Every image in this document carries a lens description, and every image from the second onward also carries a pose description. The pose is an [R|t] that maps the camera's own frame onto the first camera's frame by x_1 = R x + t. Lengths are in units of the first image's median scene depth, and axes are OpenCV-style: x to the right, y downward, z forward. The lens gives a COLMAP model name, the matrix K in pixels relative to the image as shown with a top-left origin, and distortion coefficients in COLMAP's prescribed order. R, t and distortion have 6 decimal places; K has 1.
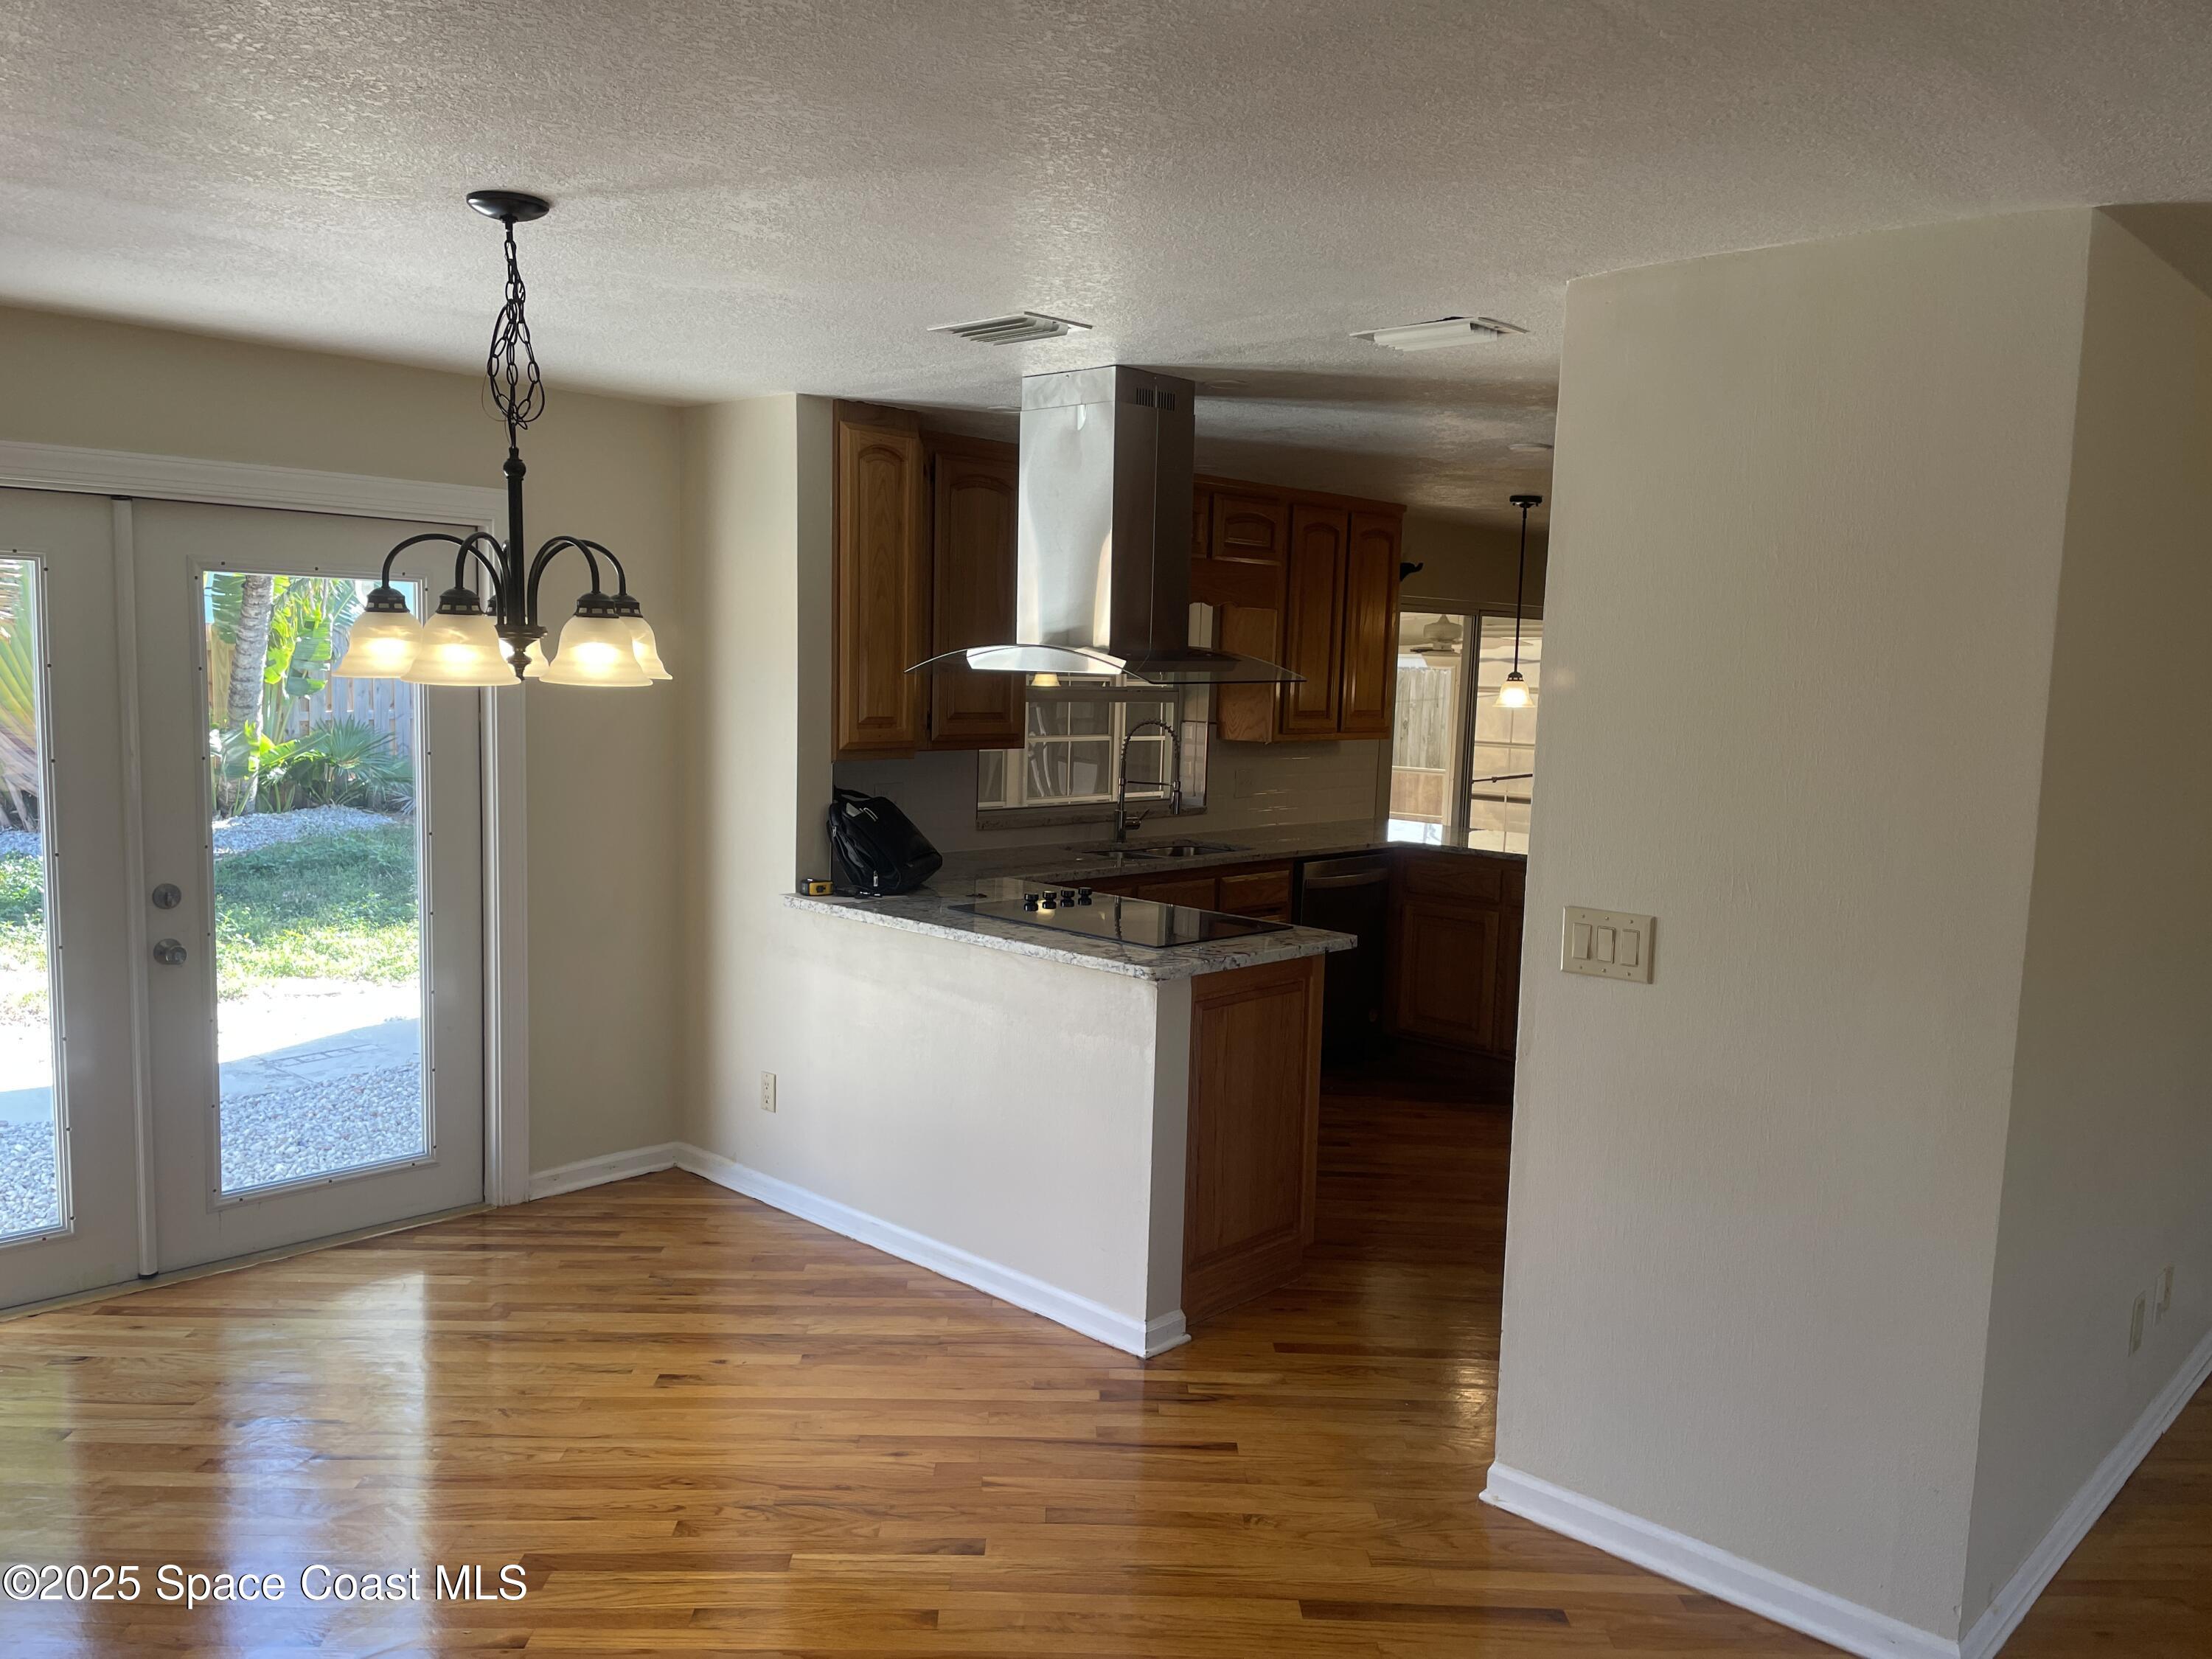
lens RADIAL K [[1661.5, 0, 1109.3], [0, 1661.5, 844.0], [0, 0, 1]] dist [0.074151, -0.096907]
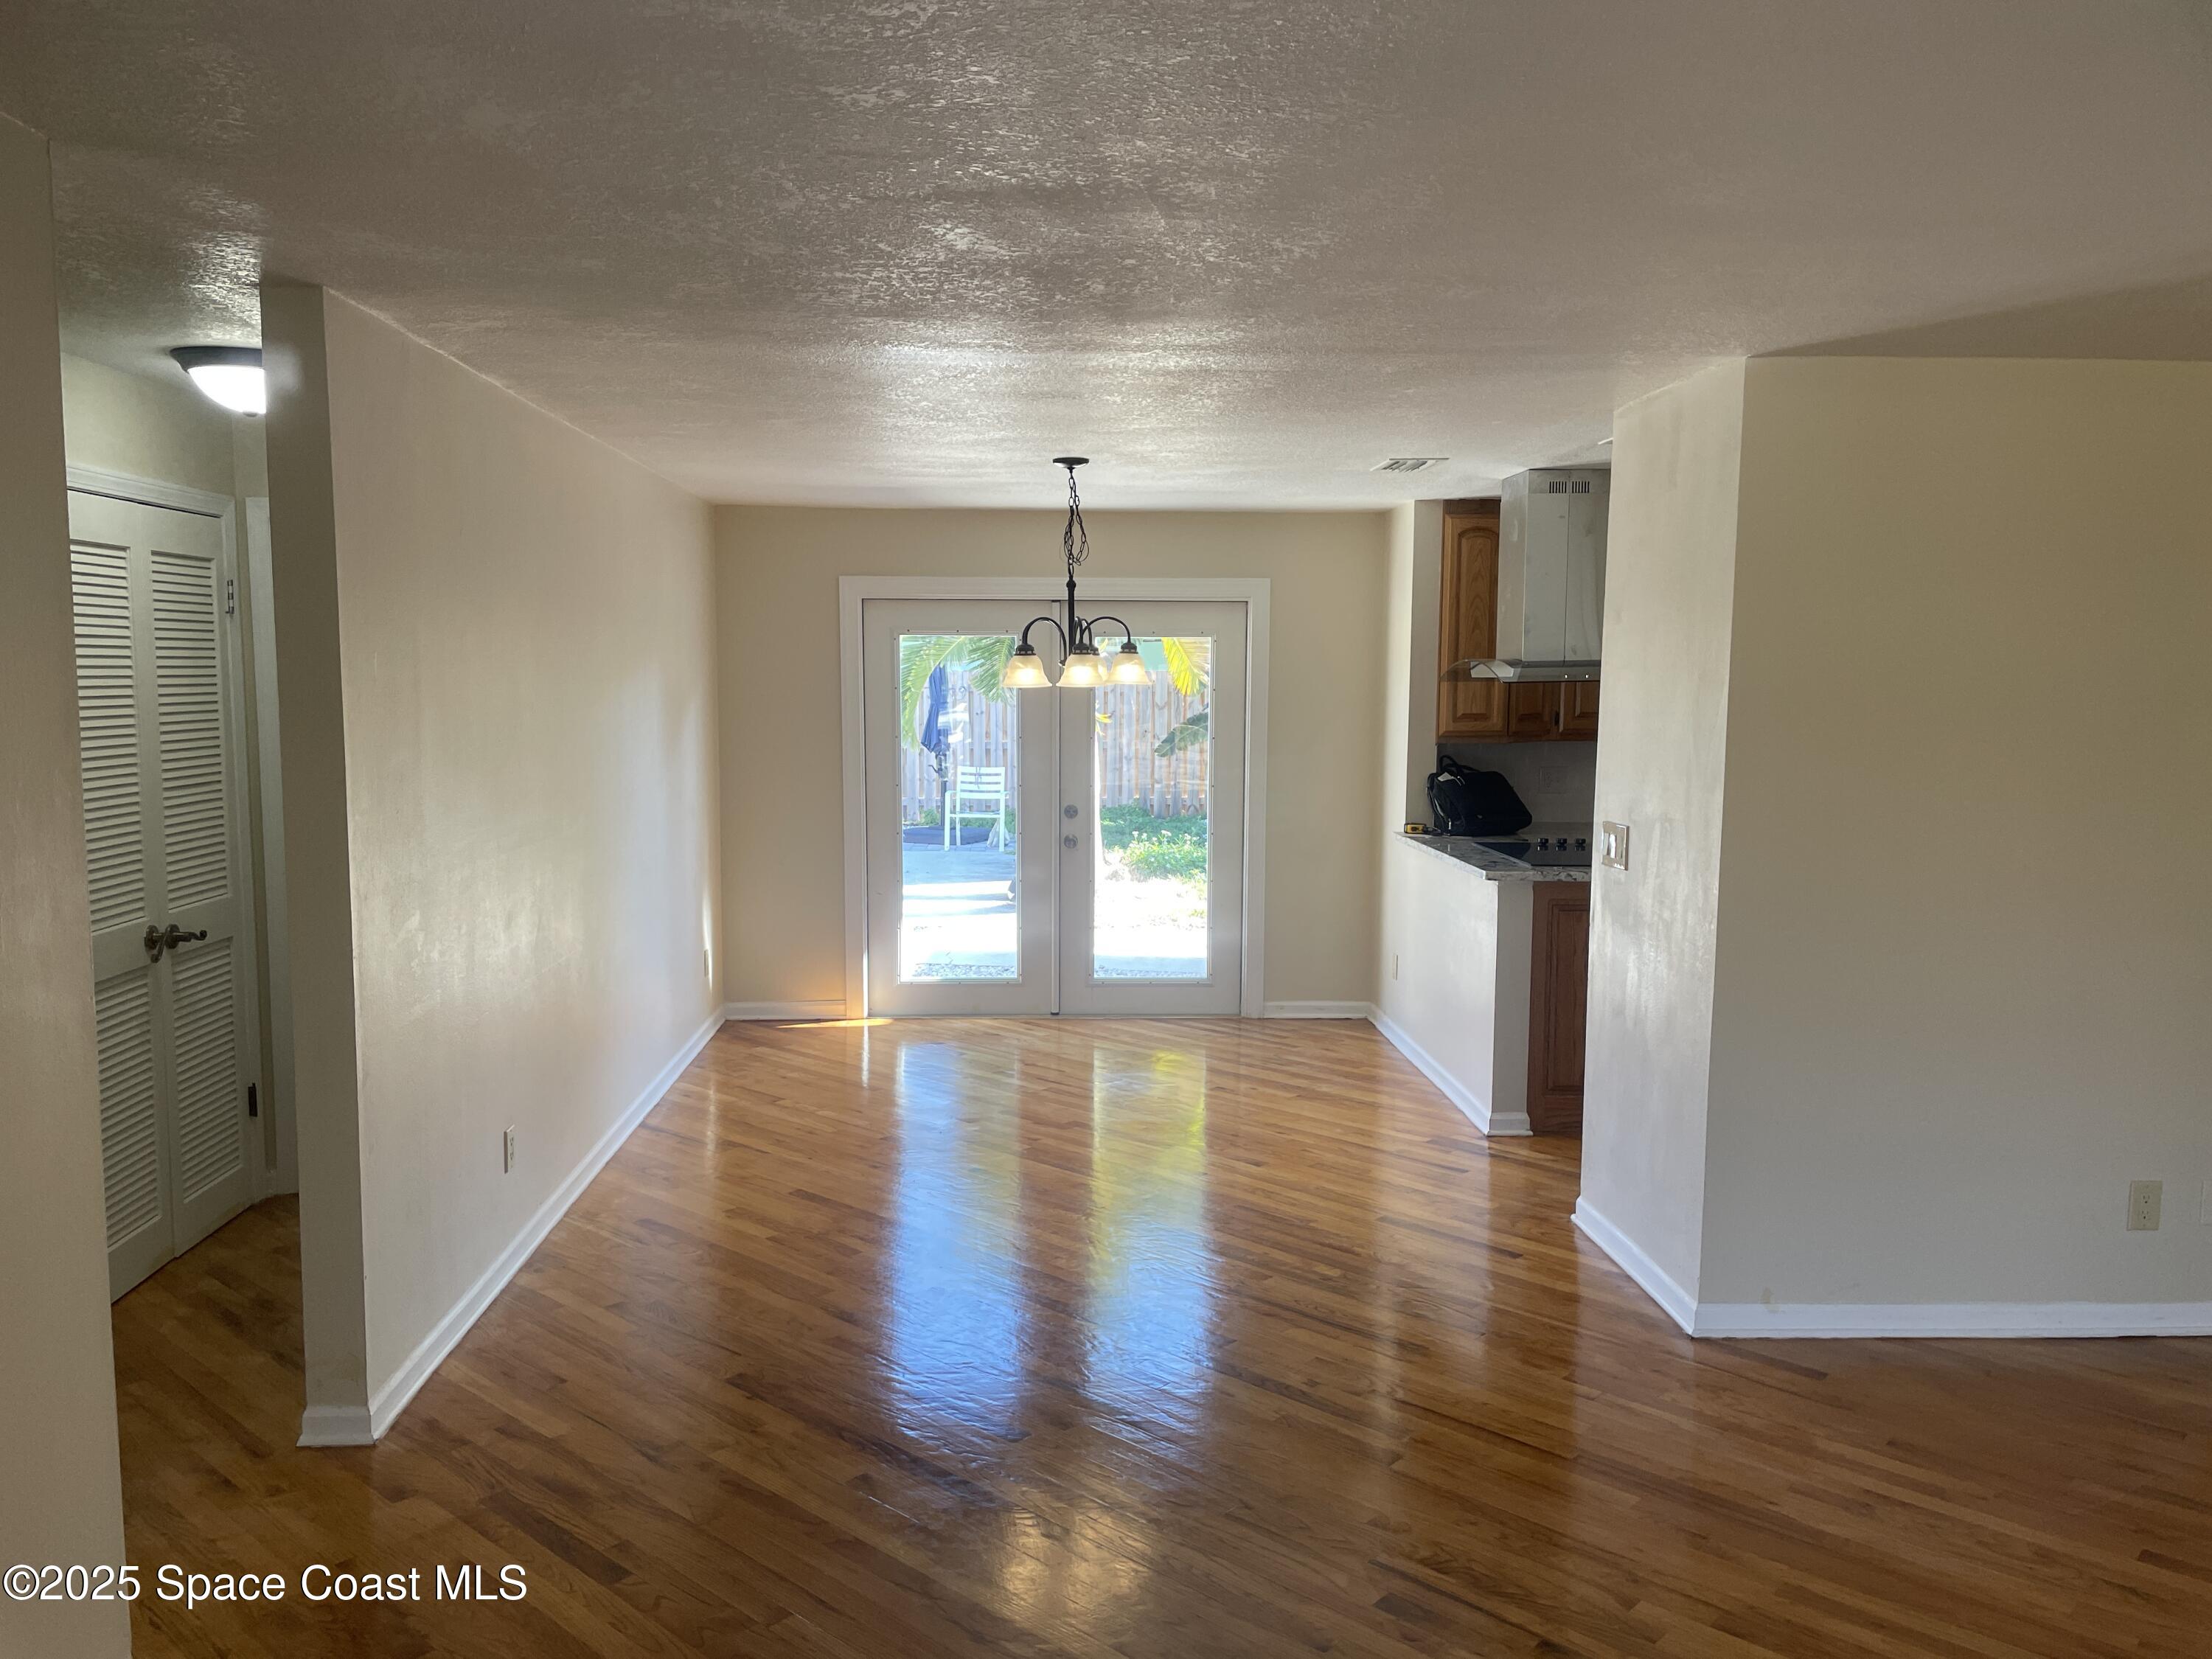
lens RADIAL K [[1661.5, 0, 1097.2], [0, 1661.5, 833.1], [0, 0, 1]] dist [0.074151, -0.096907]
pose [[0.716119, 0.039311, -0.696870, 0.747656], [-0.059608, 0.998210, -0.004945, 0.062562], [0.695428, 0.045080, 0.717180, -0.301472]]
